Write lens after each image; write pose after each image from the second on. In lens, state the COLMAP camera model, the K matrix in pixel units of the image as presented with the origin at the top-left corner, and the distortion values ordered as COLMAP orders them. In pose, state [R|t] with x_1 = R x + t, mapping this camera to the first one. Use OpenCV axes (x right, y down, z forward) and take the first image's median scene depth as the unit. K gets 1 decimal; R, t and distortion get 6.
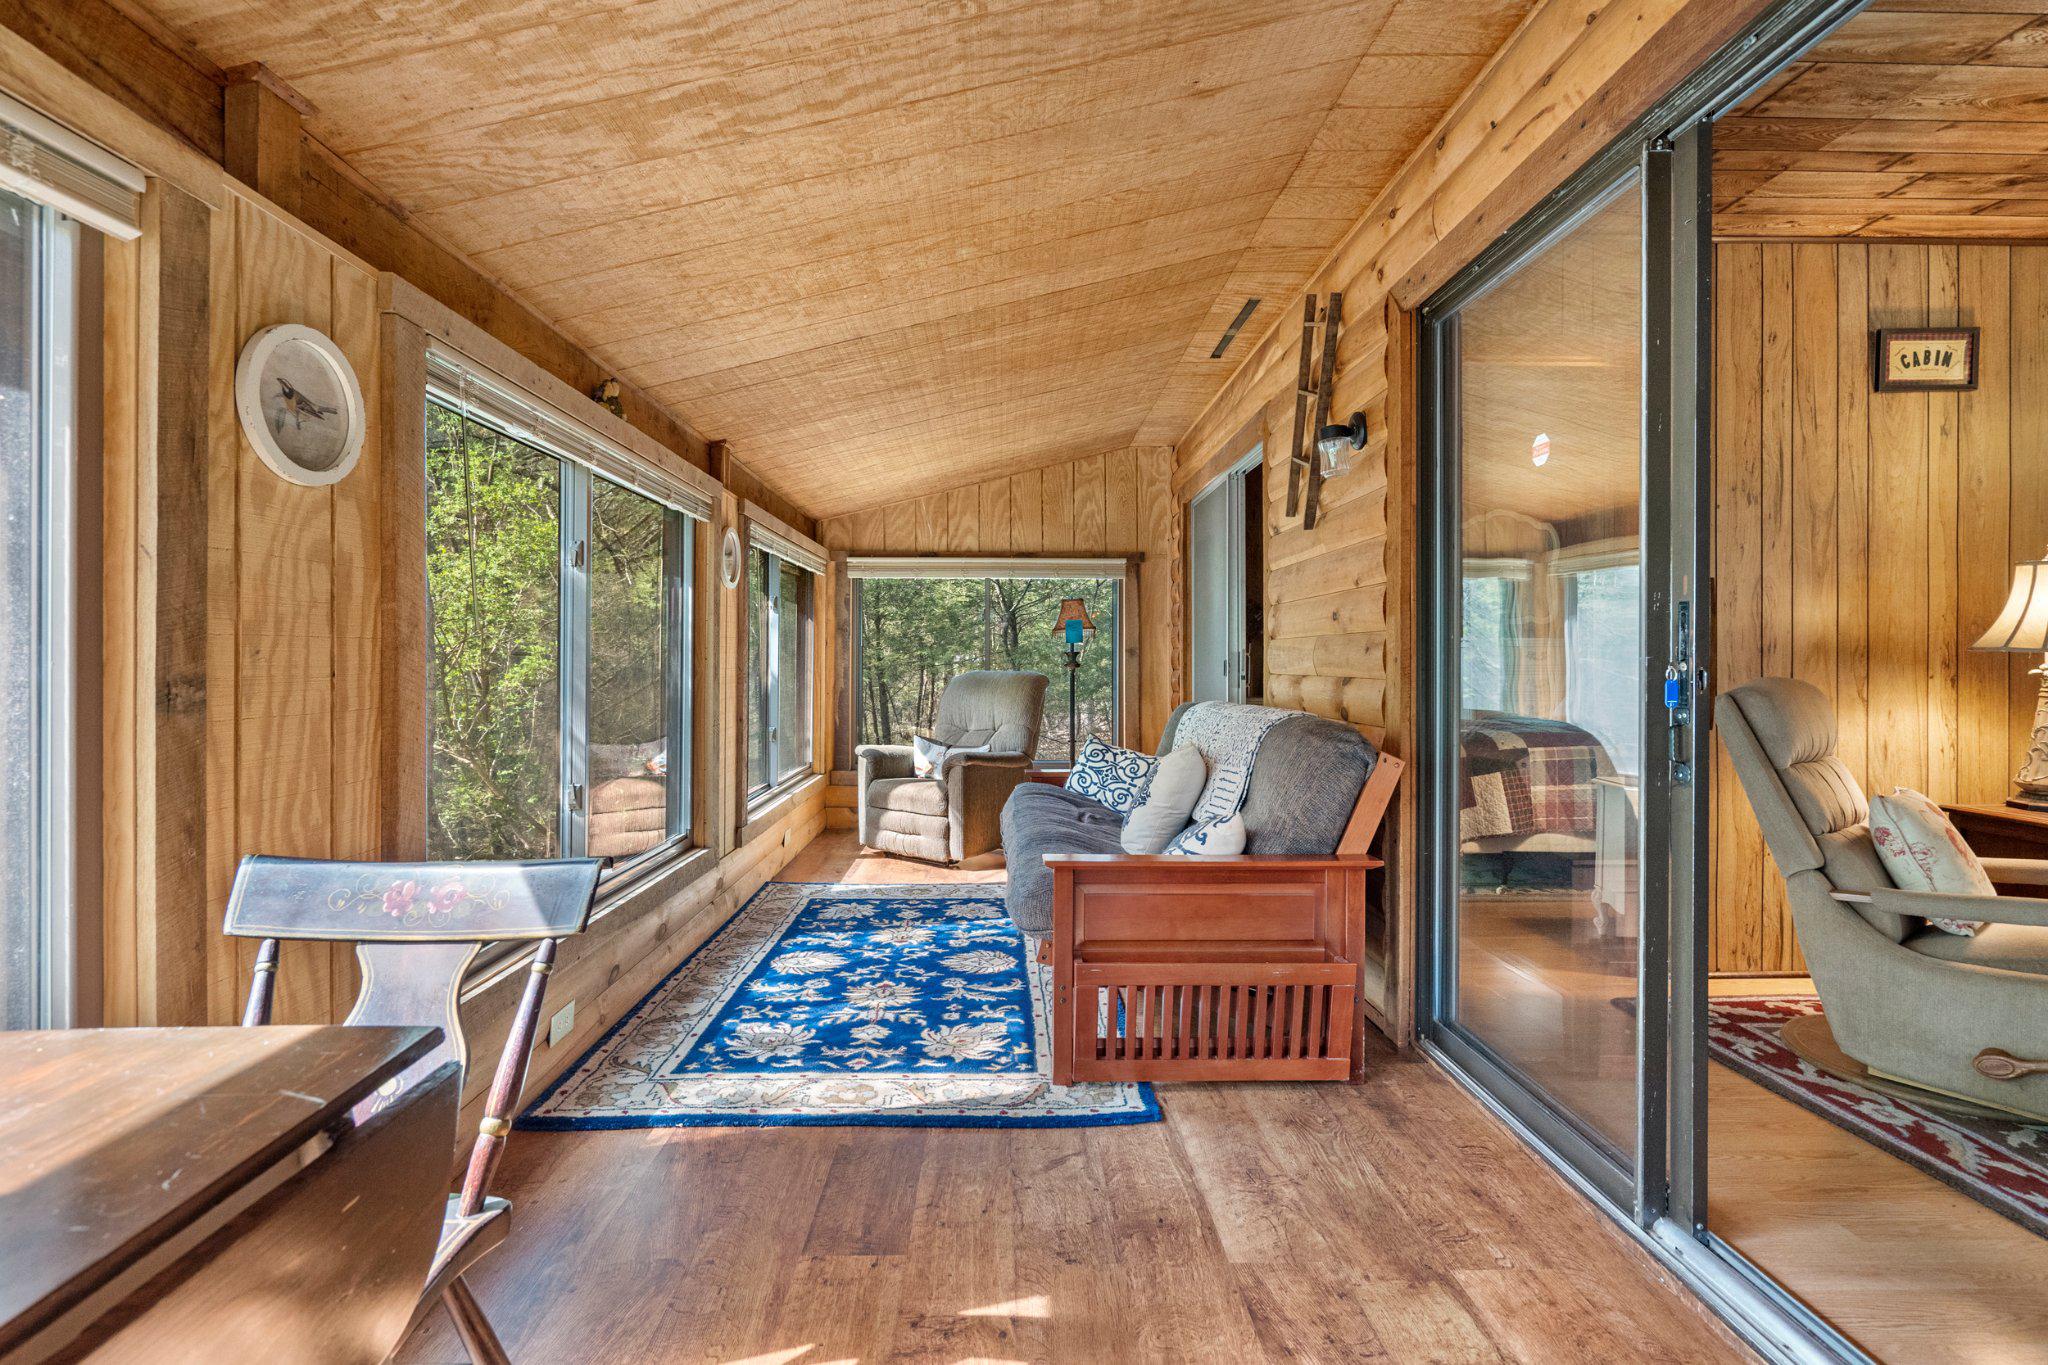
lens RADIAL K [[954.7, 0, 1024.7], [0, 954.7, 665.3], [0, 0, 1]] dist [-0.001272, 0.001395]
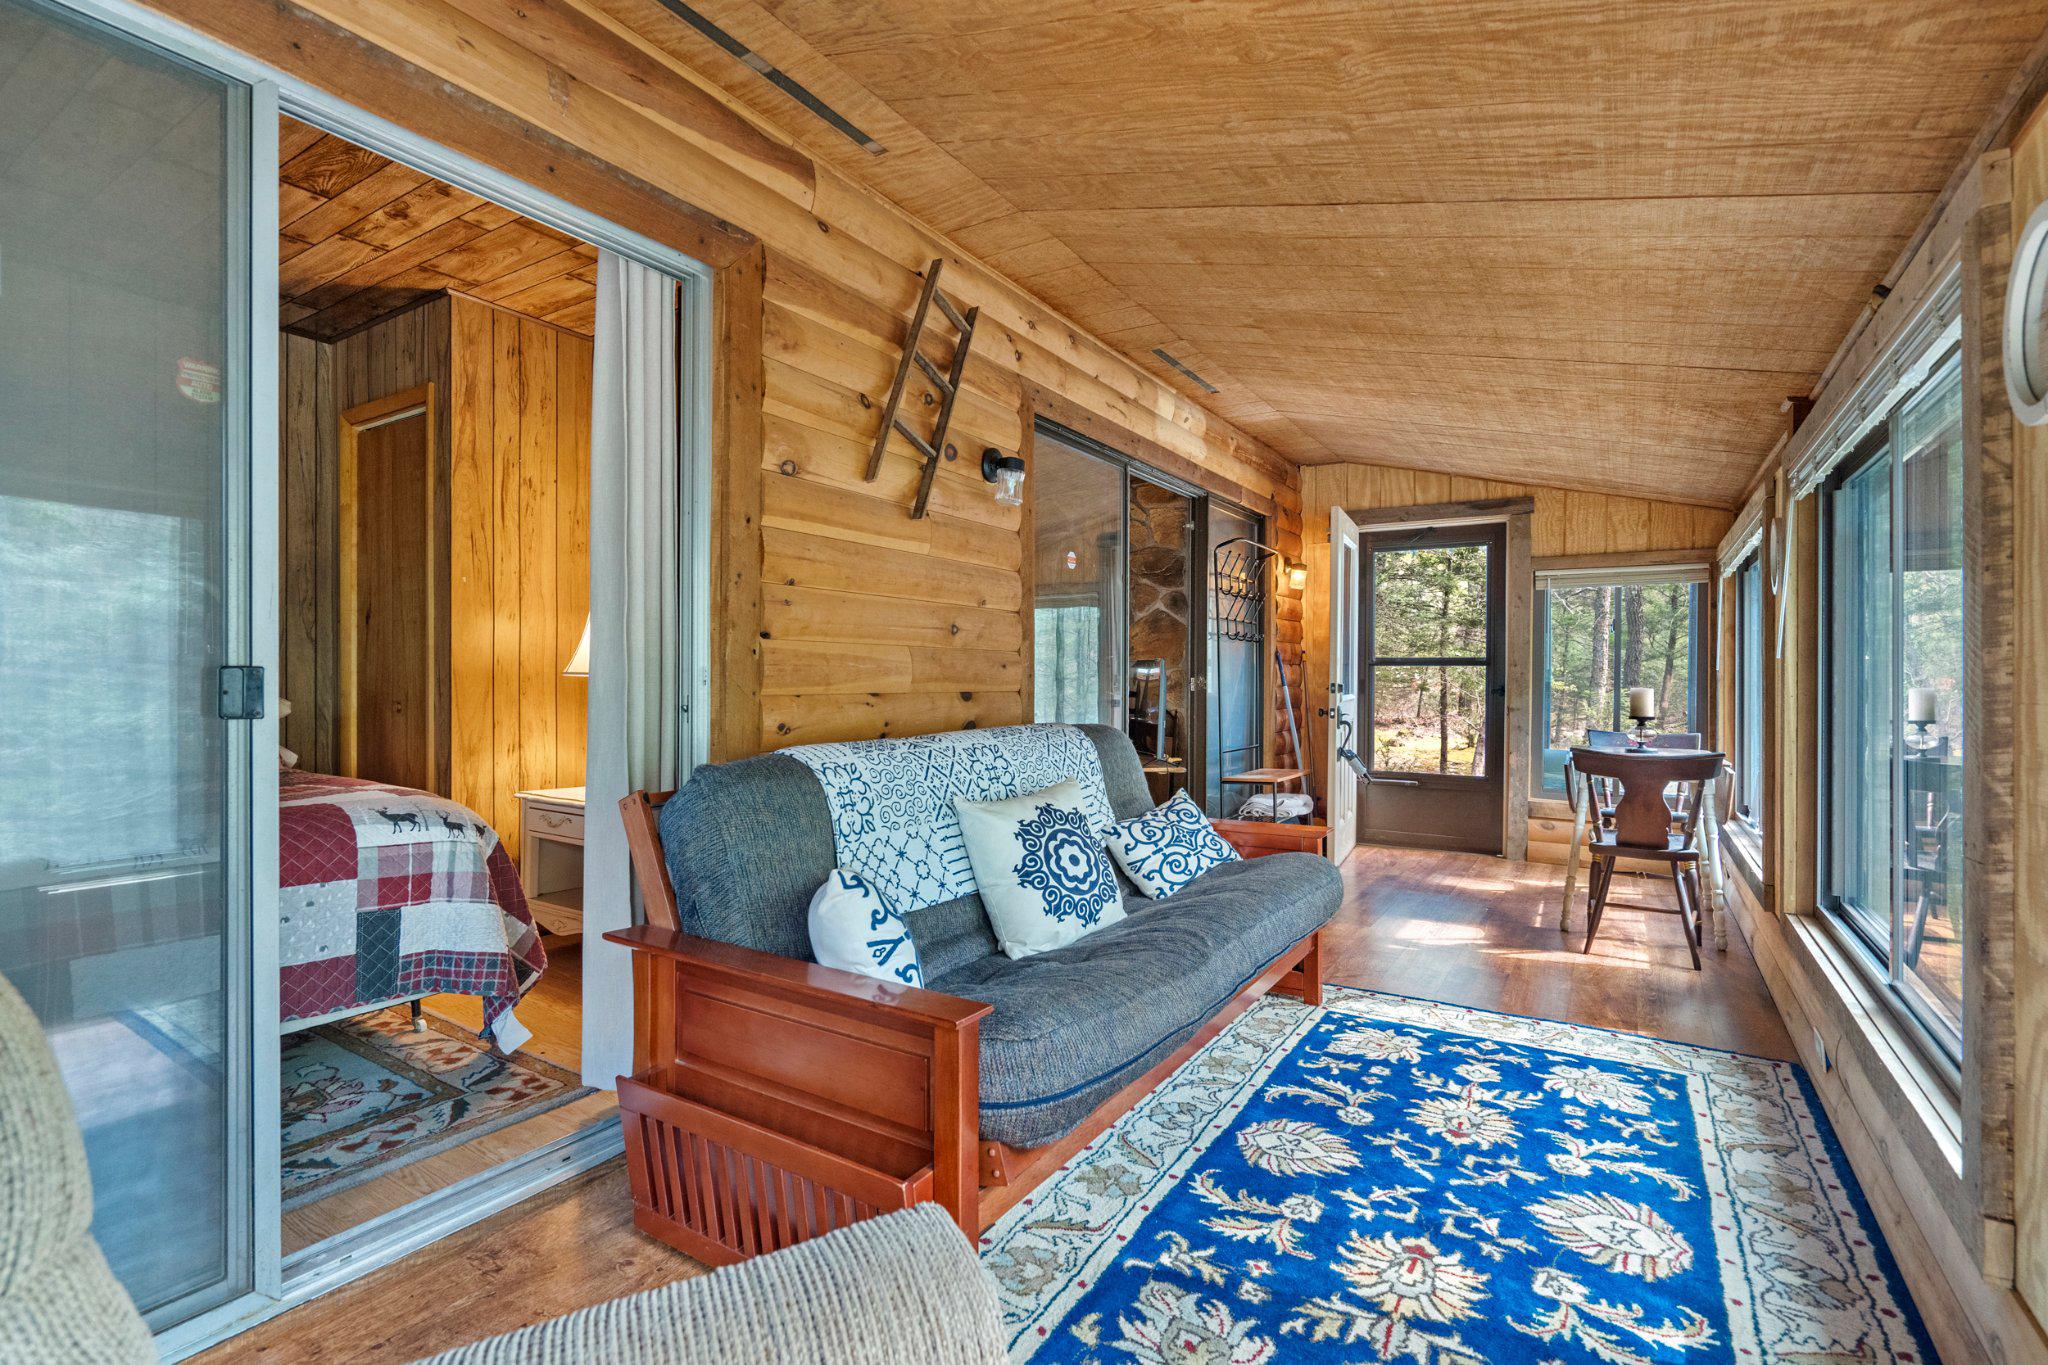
lens RADIAL K [[962.5, 0, 1014.3], [0, 962.5, 683.1], [0, 0, 1]] dist [-0.004442, 0.000606]
pose [[-0.829040, -0.006579, 0.559150, -0.287915], [-0.003465, 0.999972, 0.006628, -0.003565], [-0.559178, 0.003557, -0.829040, 1.894132]]
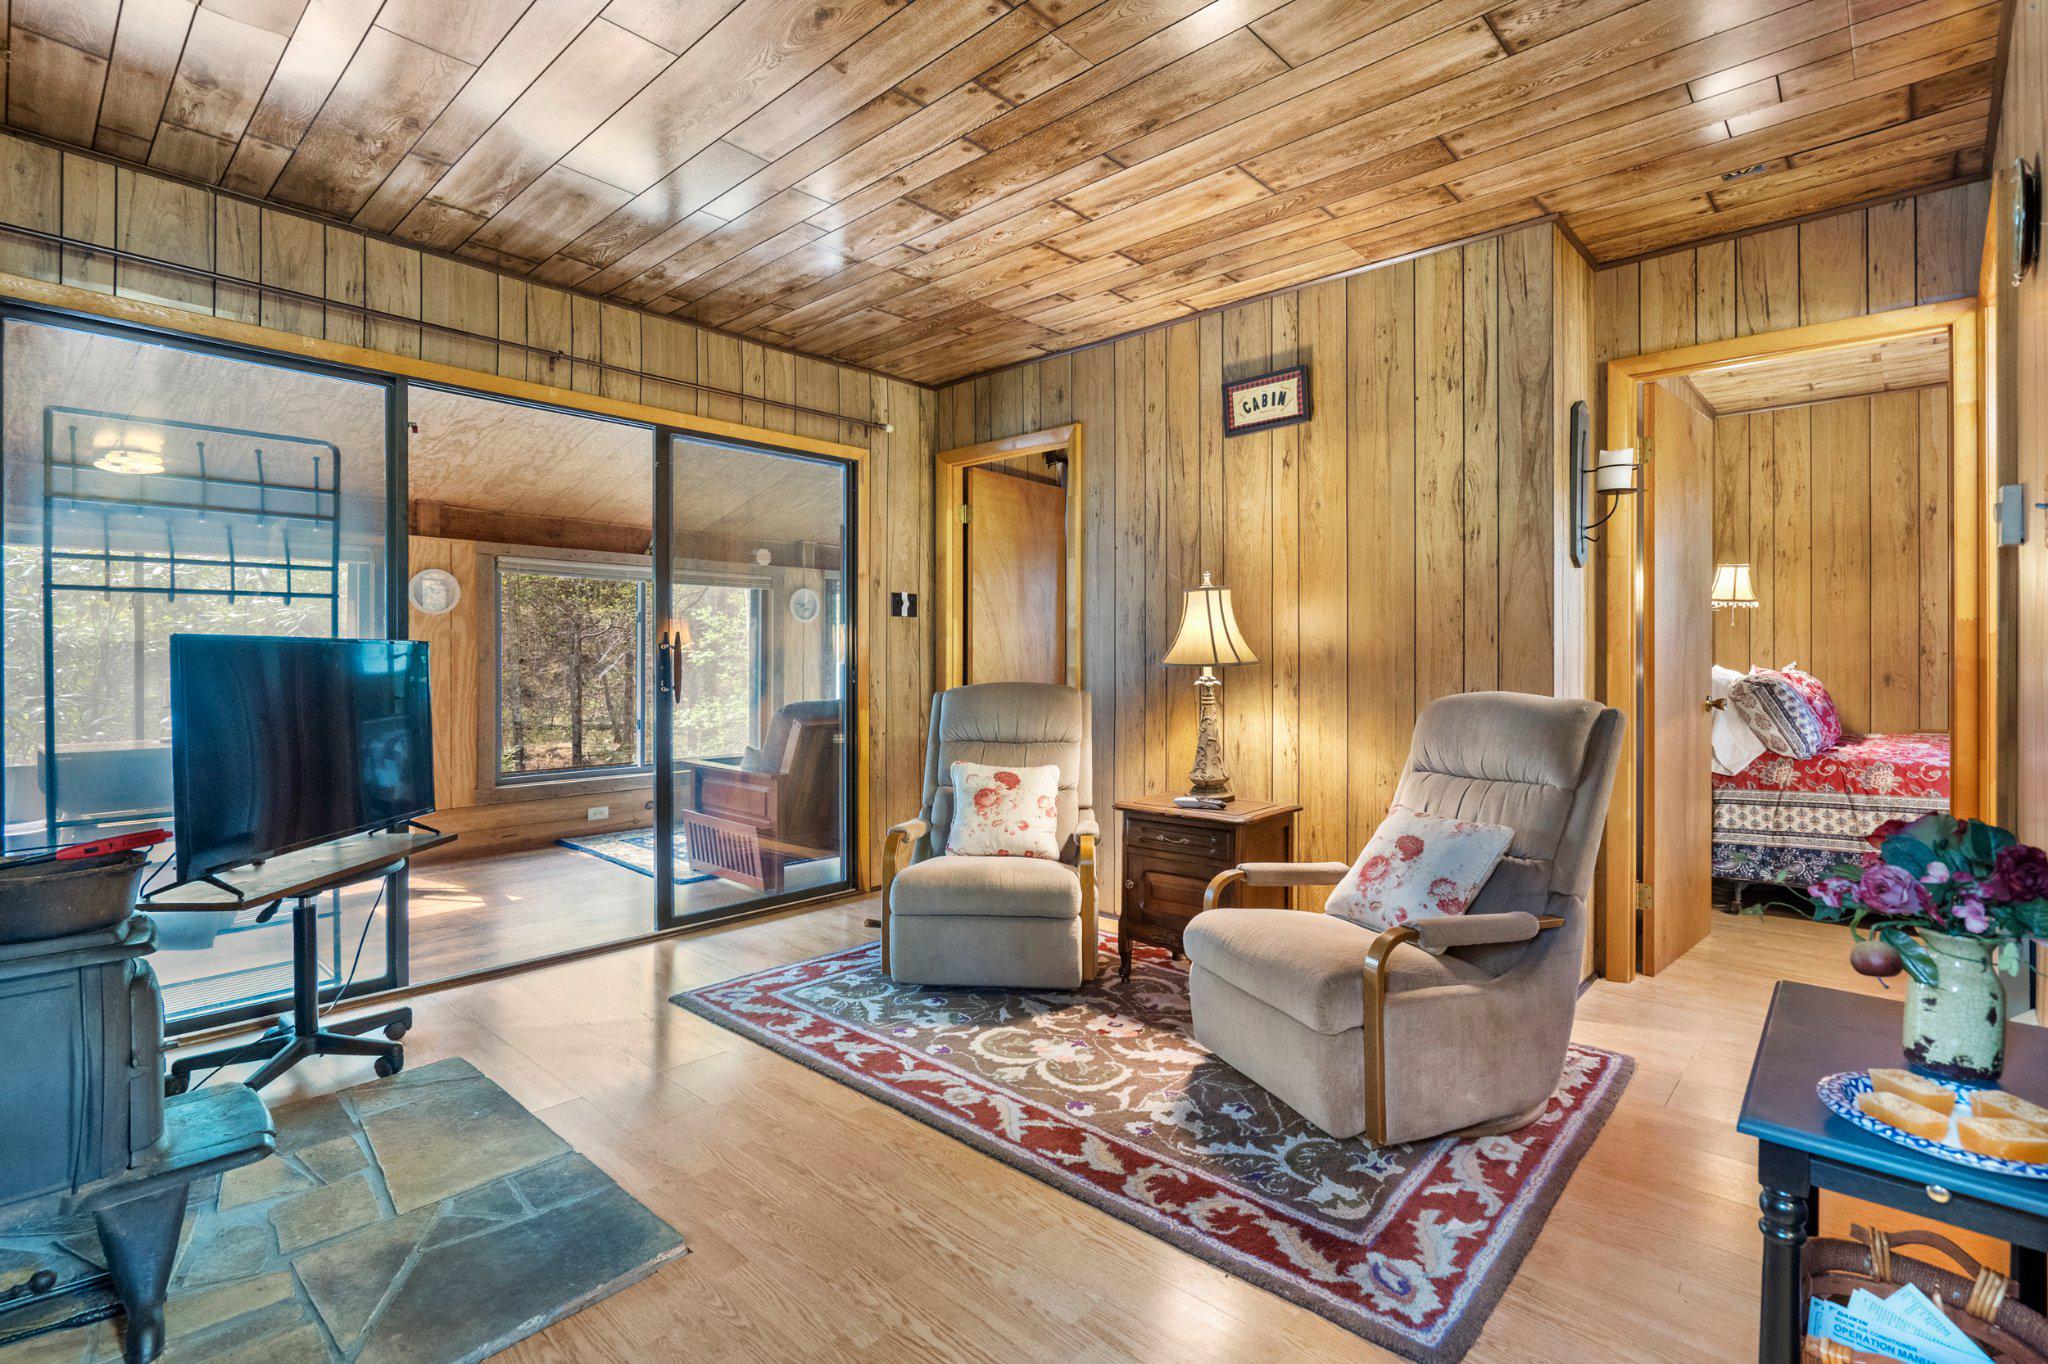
lens RADIAL K [[910.8, 0, 1013.7], [0, 910.8, 651.1], [0, 0, 1]] dist [-0.000882, 0.000116]
pose [[0.725846, -0.008636, -0.687803, 1.549746], [-0.009143, 0.999712, -0.022201, -0.000920], [0.687796, 0.022403, 0.725558, 0.027651]]
